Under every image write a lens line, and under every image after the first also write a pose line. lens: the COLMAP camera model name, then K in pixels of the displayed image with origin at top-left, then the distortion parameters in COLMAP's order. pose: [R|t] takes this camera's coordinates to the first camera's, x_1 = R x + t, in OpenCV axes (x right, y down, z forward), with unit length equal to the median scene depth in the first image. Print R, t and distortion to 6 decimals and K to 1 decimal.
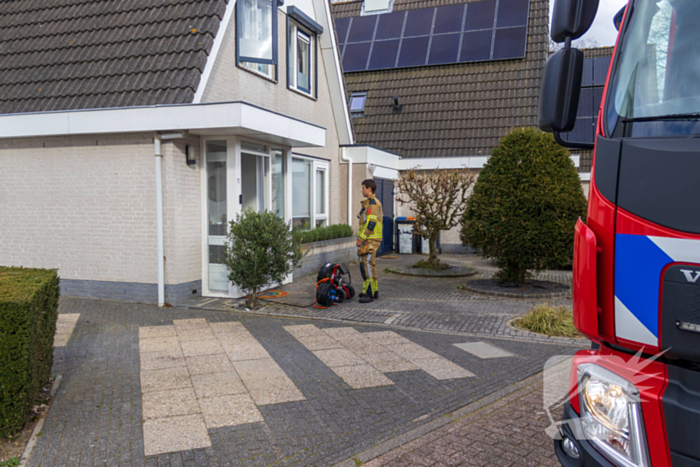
lens RADIAL K [[562.1, 0, 349.3], [0, 562.1, 237.7], [0, 0, 1]] dist [0.032043, -0.005062]
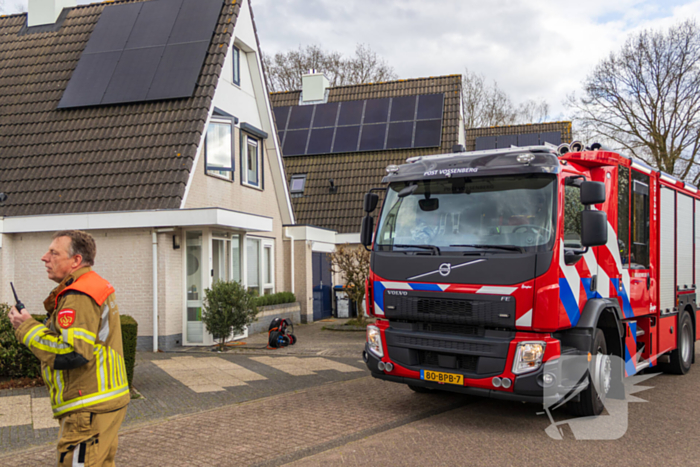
lens RADIAL K [[802.7, 0, 350.0], [0, 802.7, 233.5], [0, 0, 1]] dist [0.033781, -0.011265]
pose [[0.997374, -0.019646, 0.069713, 0.007685], [0.027307, 0.993478, -0.110709, 0.057062], [-0.067083, 0.112322, 0.991405, -0.894725]]
